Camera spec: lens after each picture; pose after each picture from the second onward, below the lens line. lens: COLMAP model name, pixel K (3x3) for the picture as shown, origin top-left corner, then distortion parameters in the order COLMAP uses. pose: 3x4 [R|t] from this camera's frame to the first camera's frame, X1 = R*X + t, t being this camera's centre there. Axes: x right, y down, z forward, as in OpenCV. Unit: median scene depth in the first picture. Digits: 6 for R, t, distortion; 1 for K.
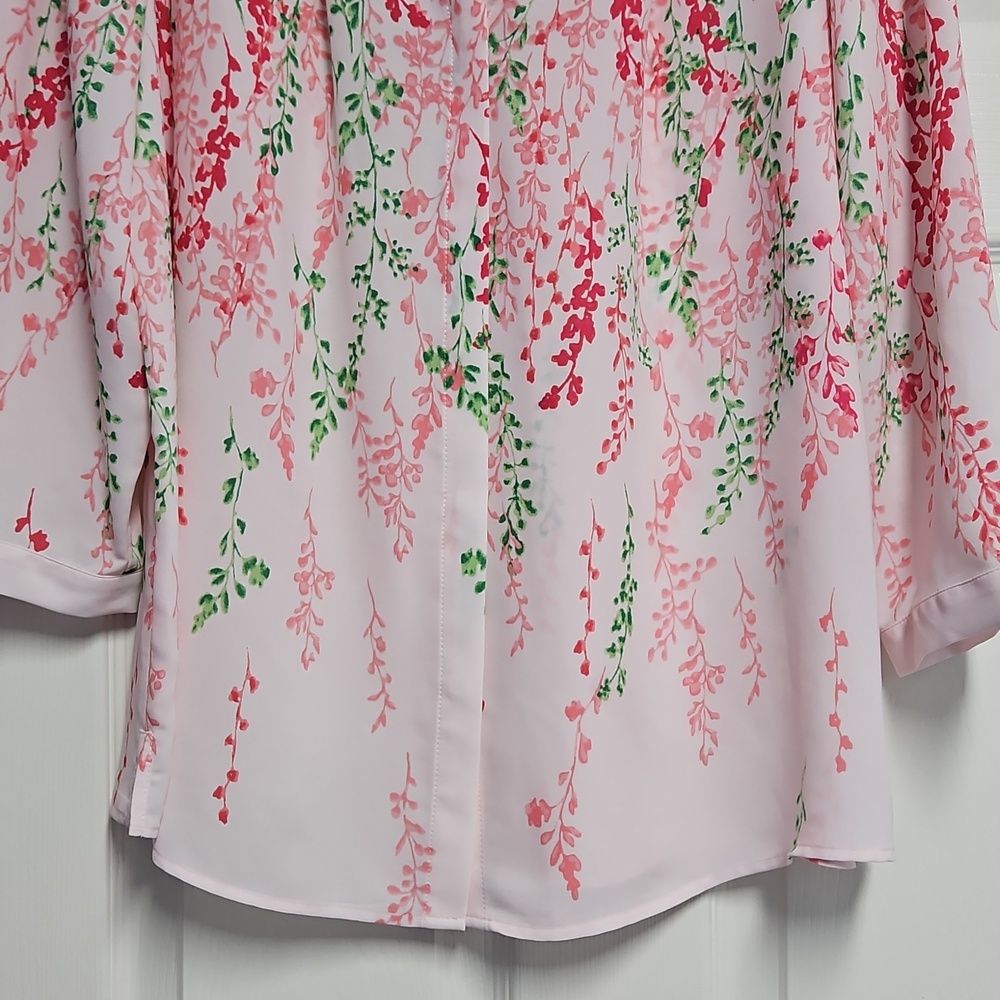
lens RADIAL K [[1371.9, 0, 505.5], [0, 1371.9, 435.8], [0, 0, 1]] dist [0.009425, 0.000000]
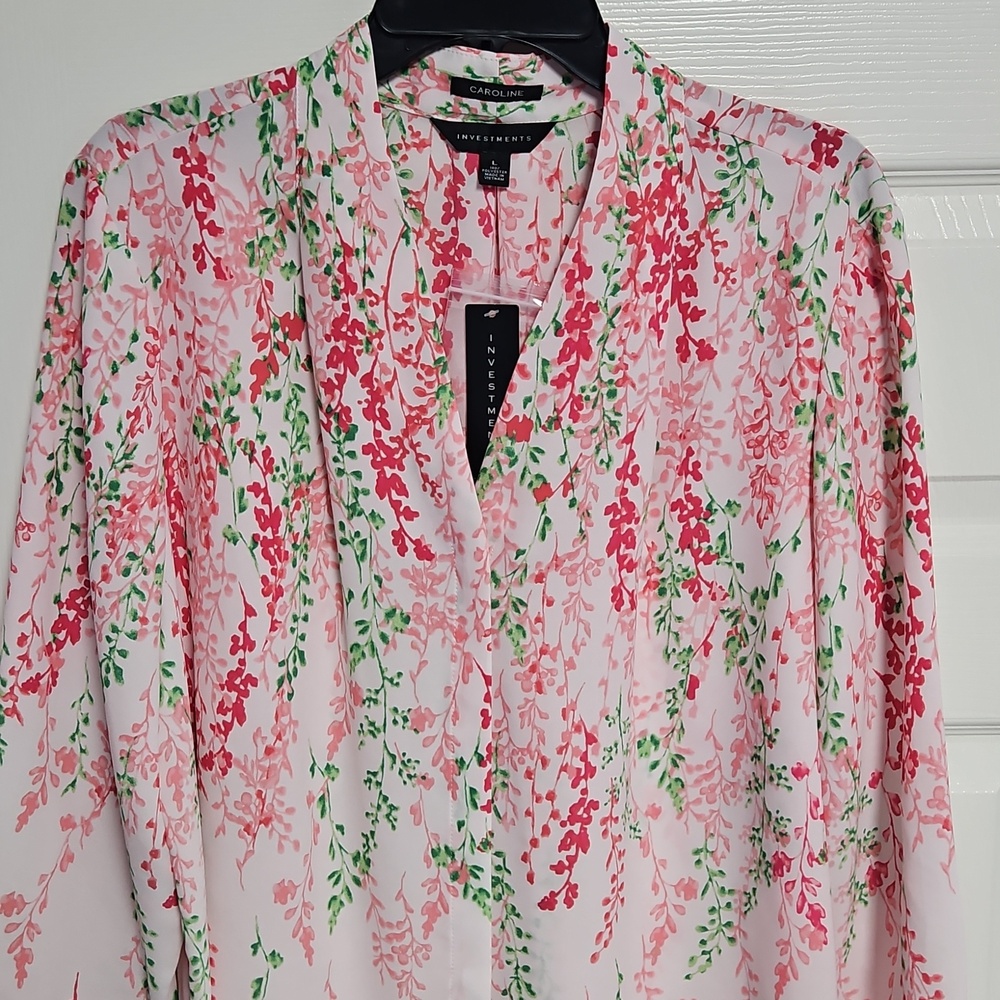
lens RADIAL K [[1371.9, 0, 508.2], [0, 1371.9, 490.8], [0, 0, 1]] dist [0.009425, 0.000000]
pose [[0.999924, -0.003585, 0.011776, -0.010887], [0.001709, 0.987818, 0.155604, -0.510643], [-0.012190, -0.155572, 0.987749, -0.029964]]
